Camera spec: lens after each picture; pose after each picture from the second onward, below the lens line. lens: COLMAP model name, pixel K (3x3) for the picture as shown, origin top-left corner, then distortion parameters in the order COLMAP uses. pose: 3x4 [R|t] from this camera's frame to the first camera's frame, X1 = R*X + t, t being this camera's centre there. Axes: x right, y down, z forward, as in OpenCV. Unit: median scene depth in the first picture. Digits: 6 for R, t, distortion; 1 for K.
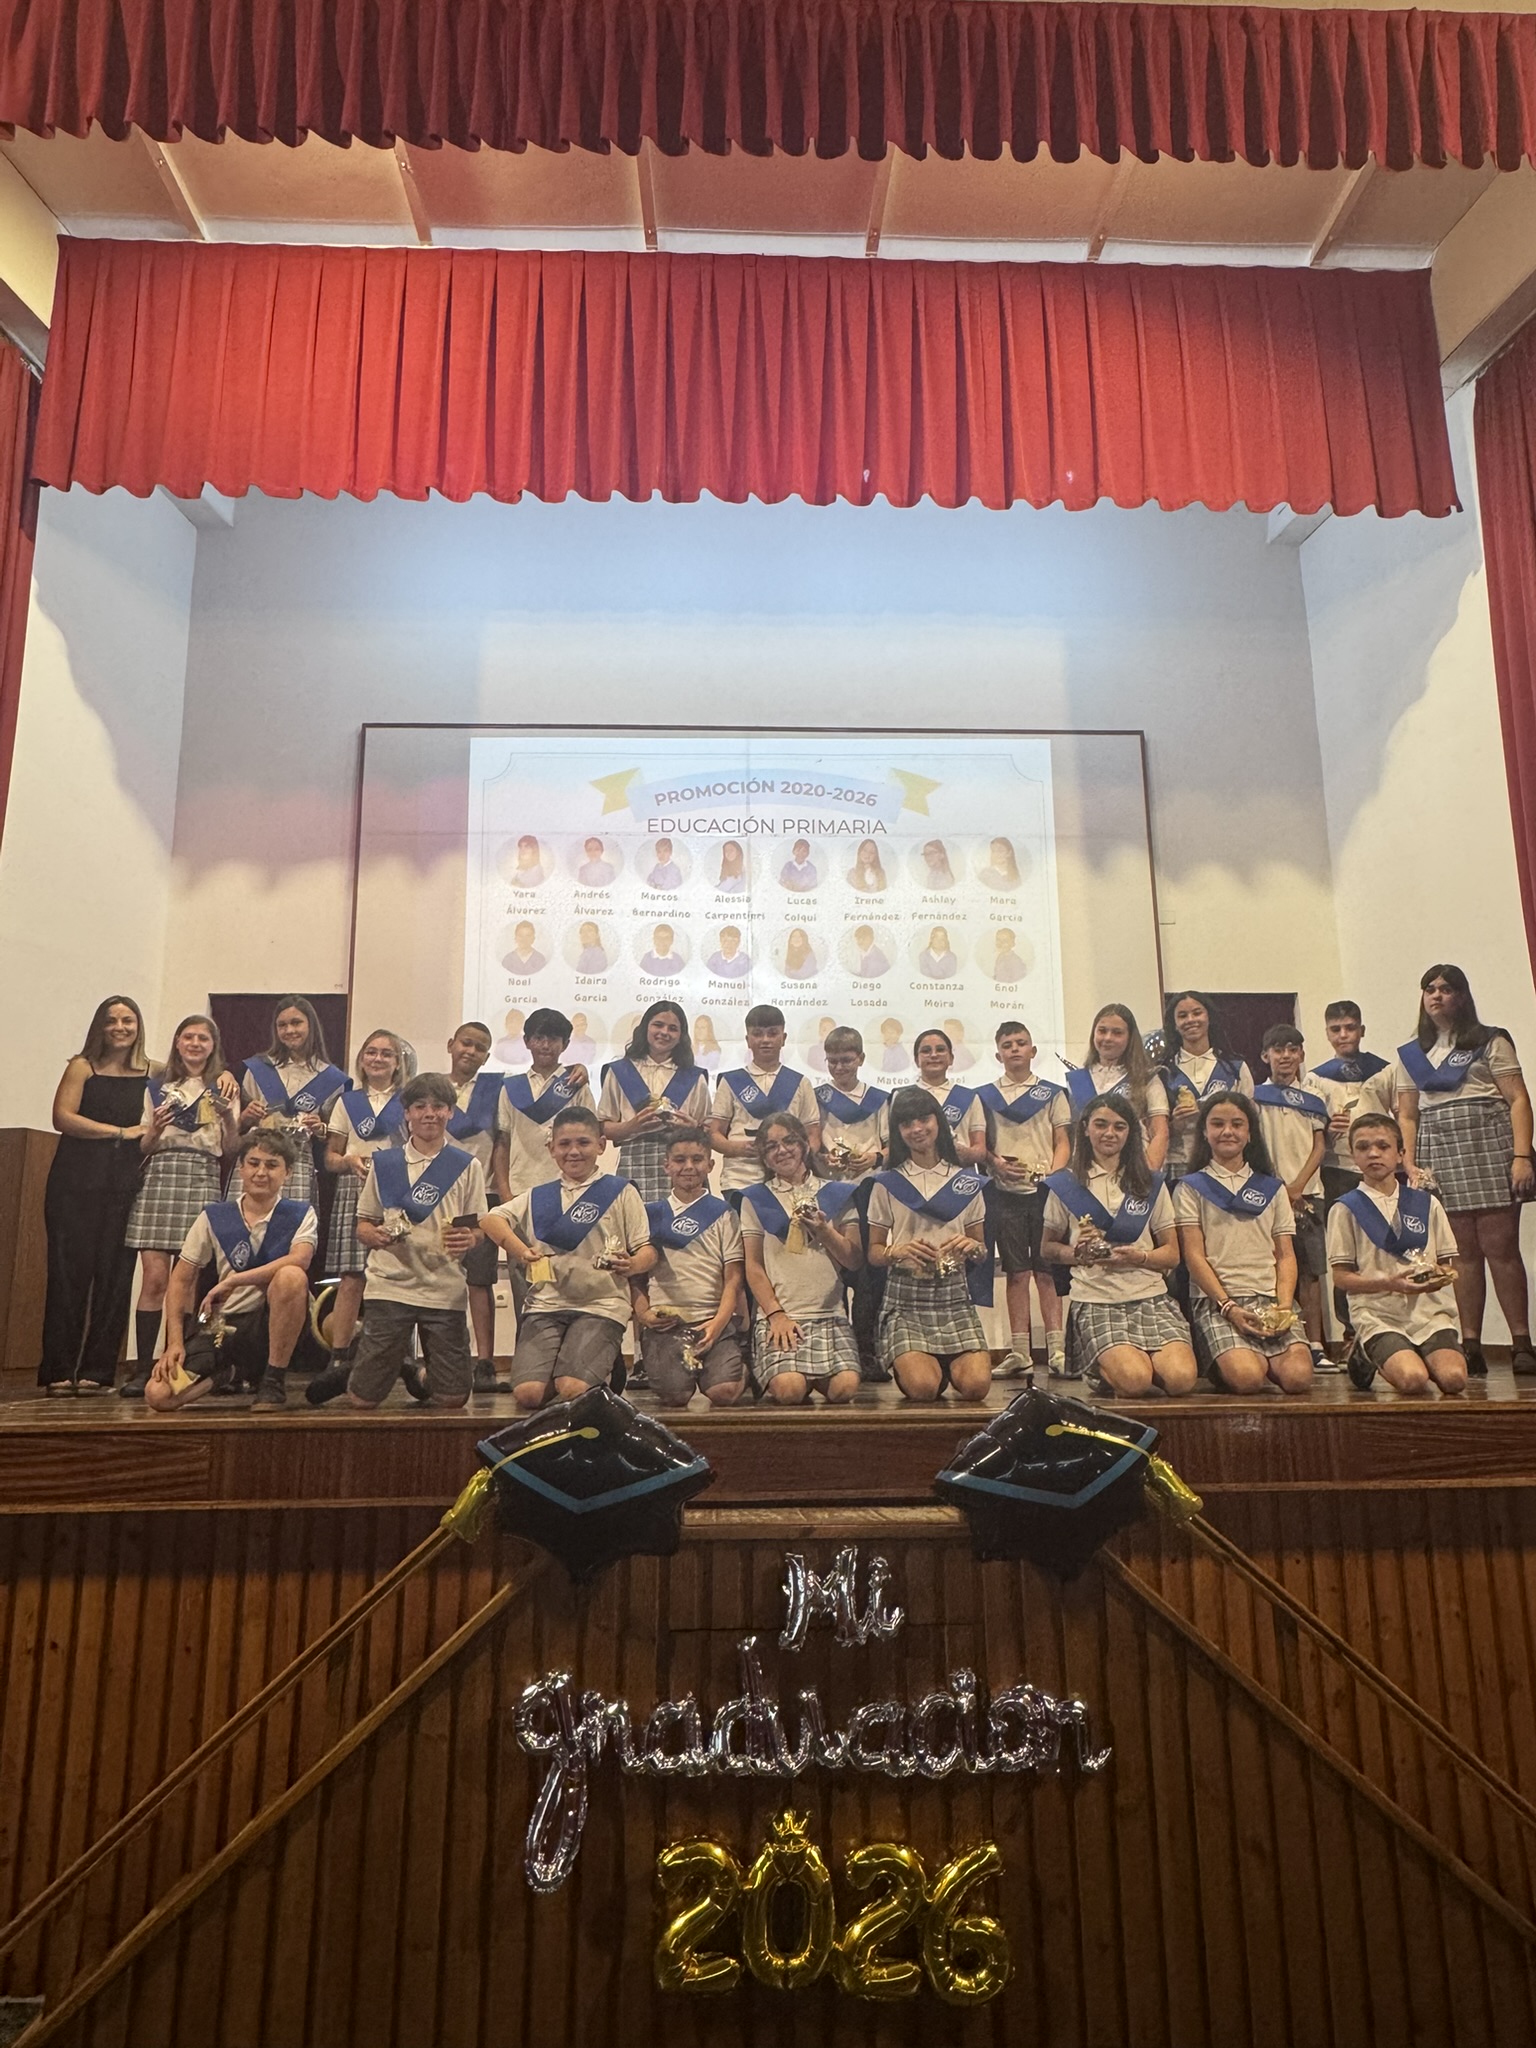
lens RADIAL K [[1388.0, 0, 771.3], [0, 1388.0, 1027.5], [0, 0, 1]] dist [-0.004307, 0.005536]
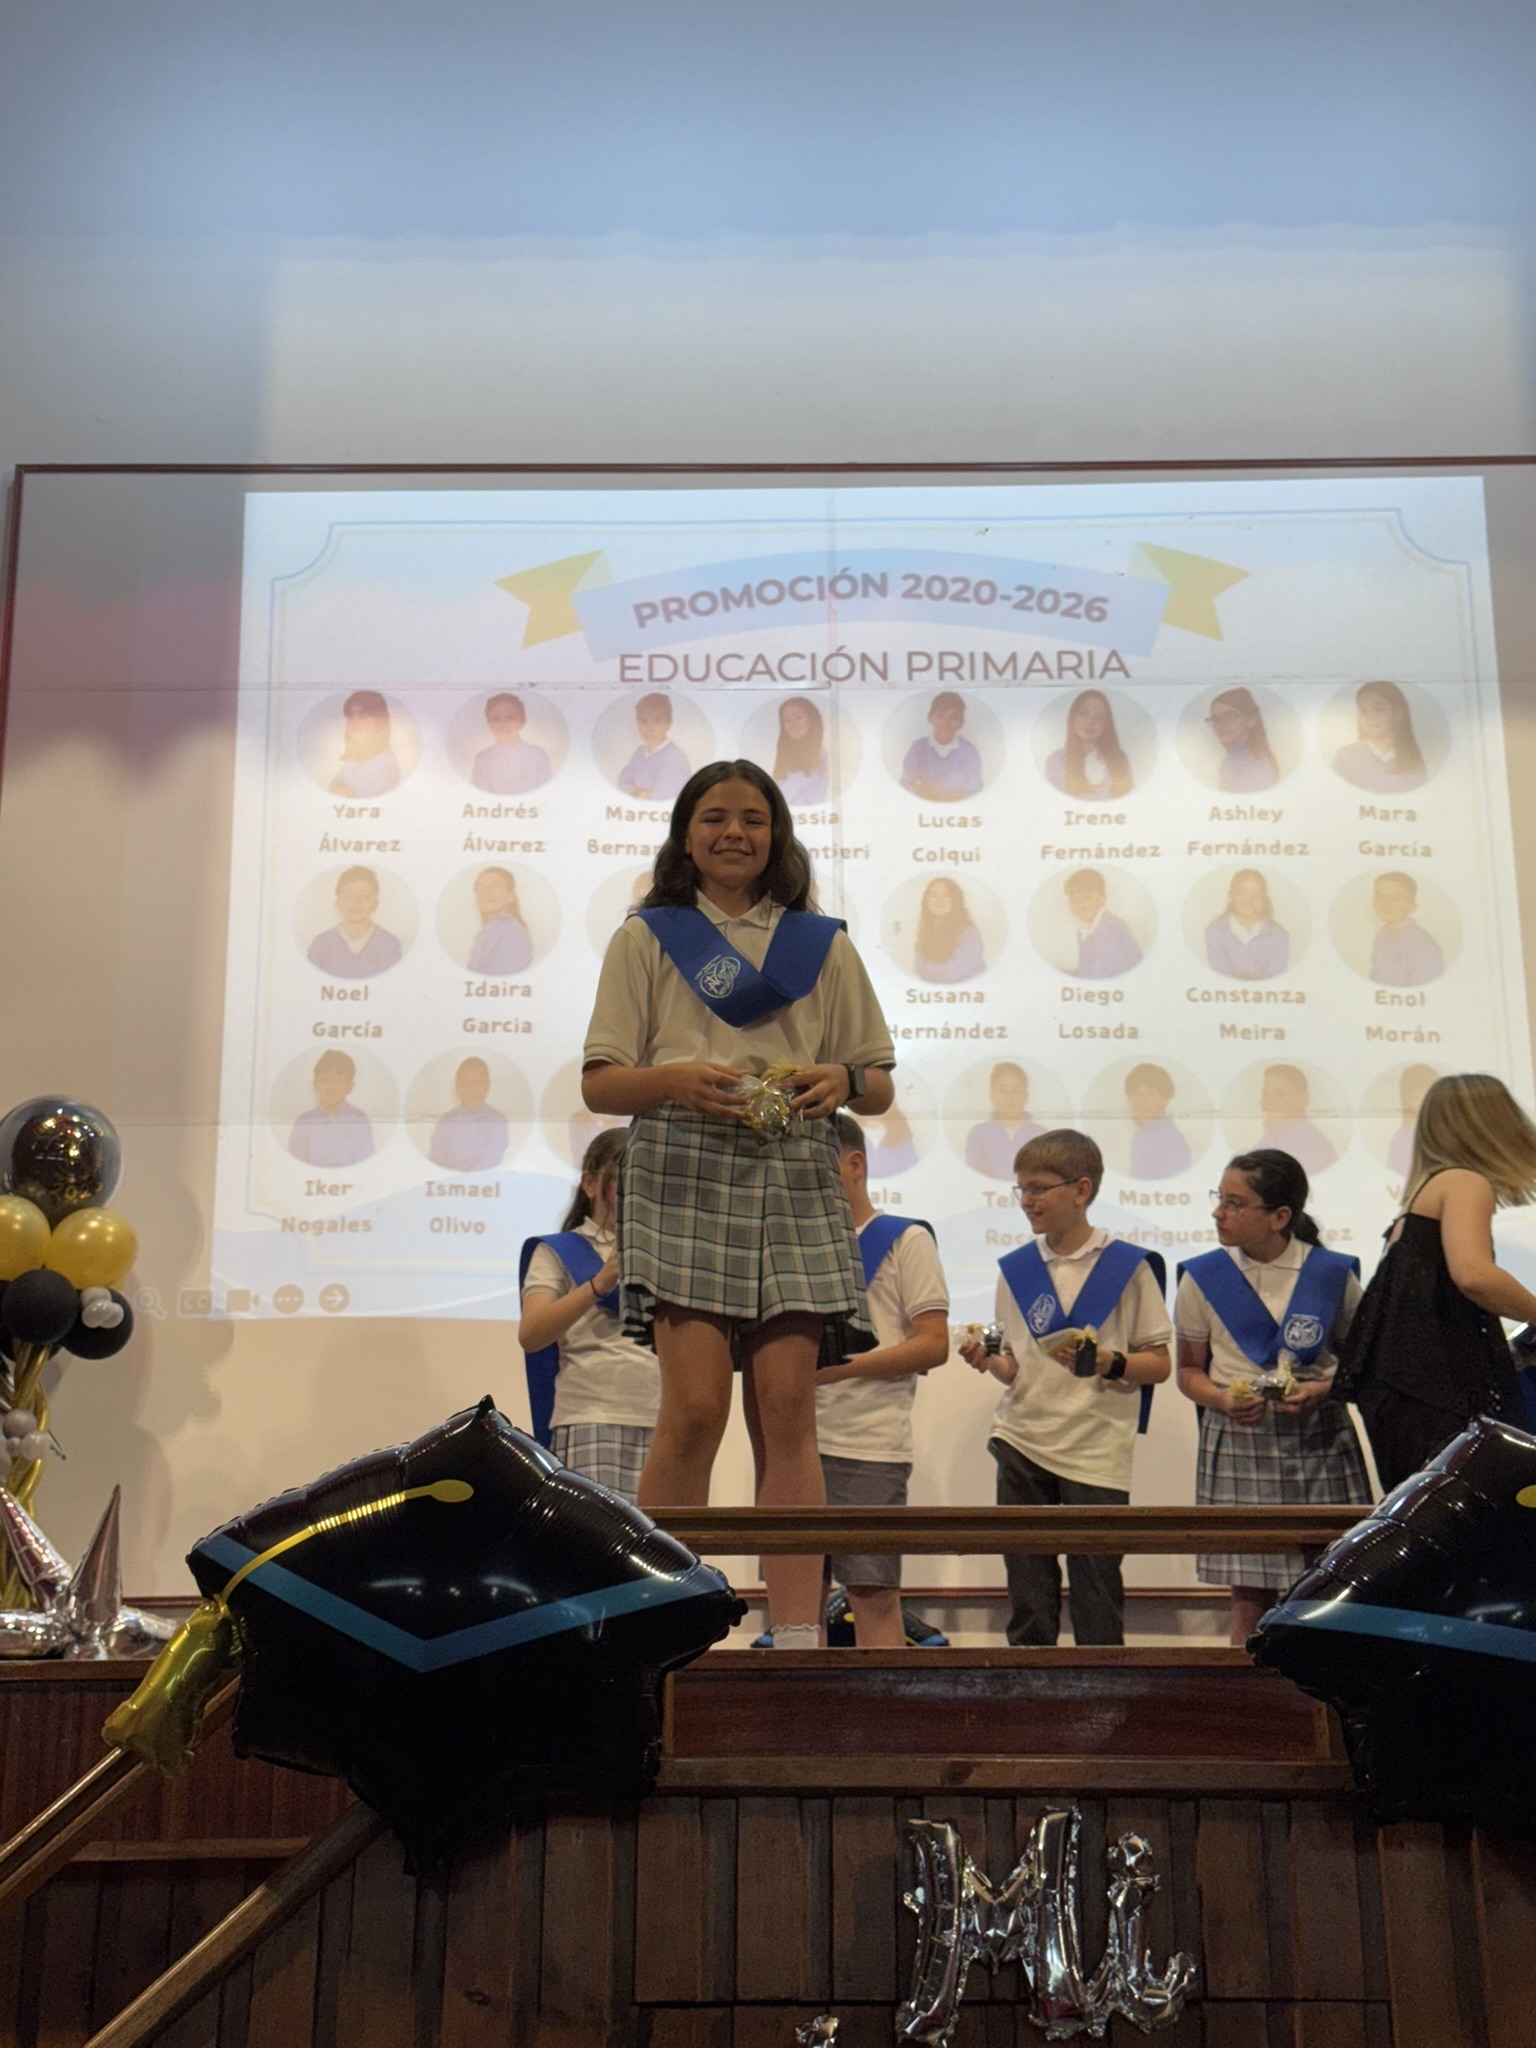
lens RADIAL K [[2942.4, 0, 776.6], [0, 2942.4, 1008.0], [0, 0, 1]] dist [0.131005, 0.000000]
pose [[0.999119, -0.011471, -0.040381, 0.003259], [0.006824, 0.993529, -0.113375, 0.083996], [0.041420, 0.113000, 0.992731, 0.023104]]
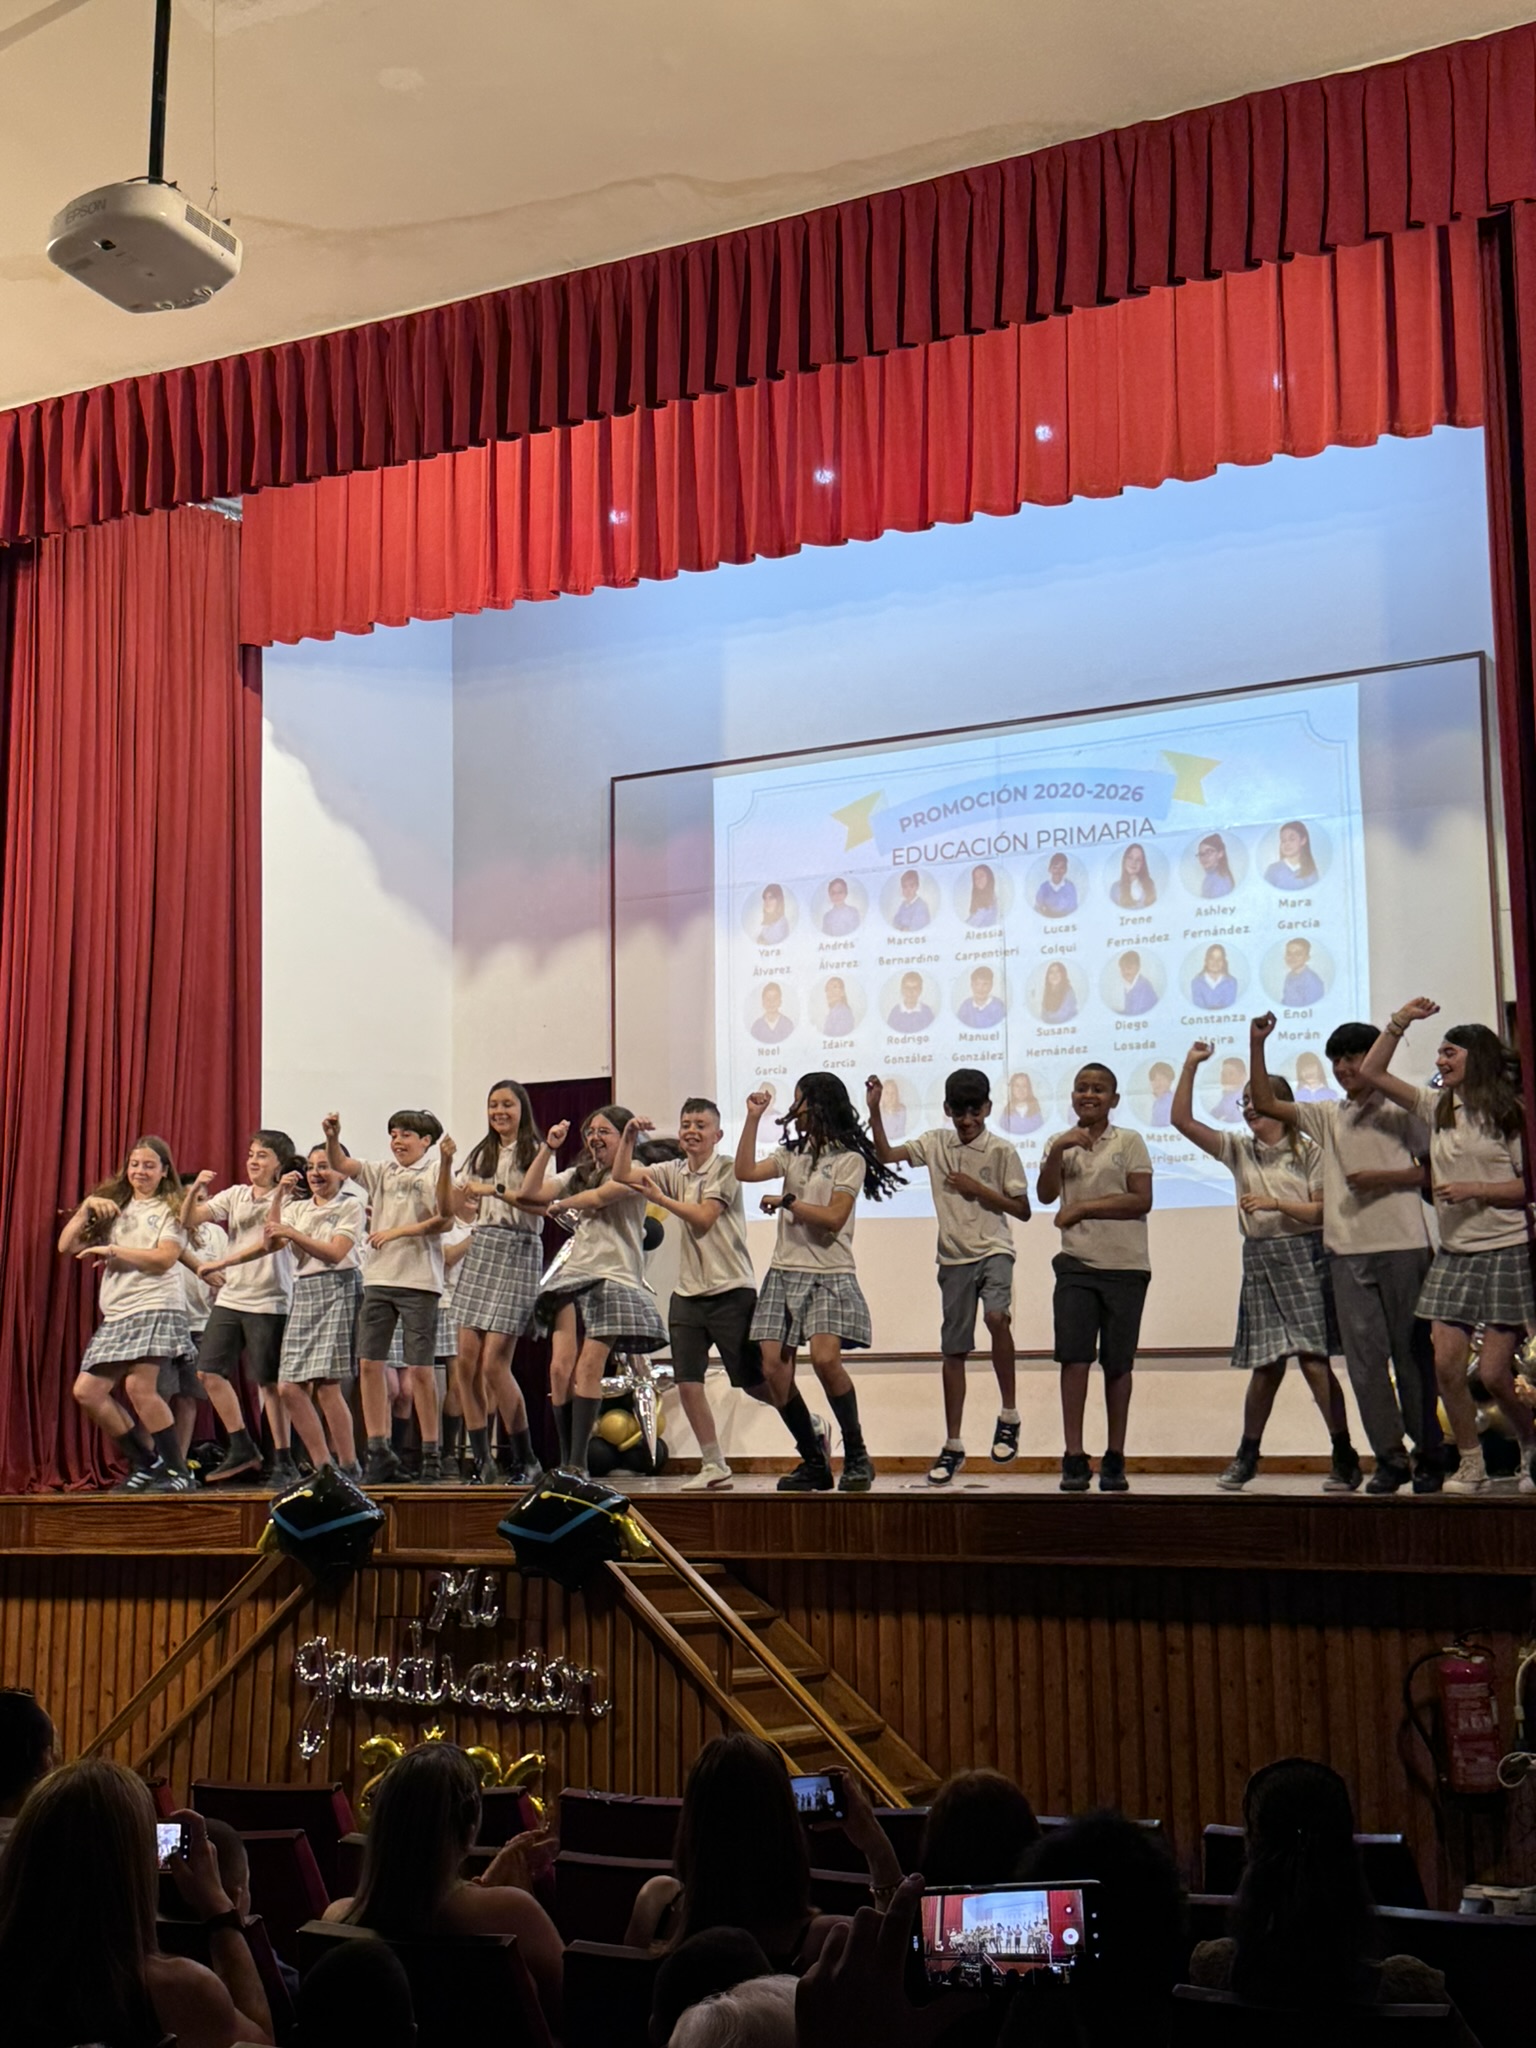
lens RADIAL K [[2684.1, 0, 761.7], [0, 2684.1, 1027.6], [0, 0, 1]] dist [0.141110, 0.000000]
pose [[0.860454, -0.073605, -0.504183, 0.694800], [0.107627, 0.993440, 0.038648, -0.115285], [0.498031, -0.087519, 0.862731, -0.515617]]
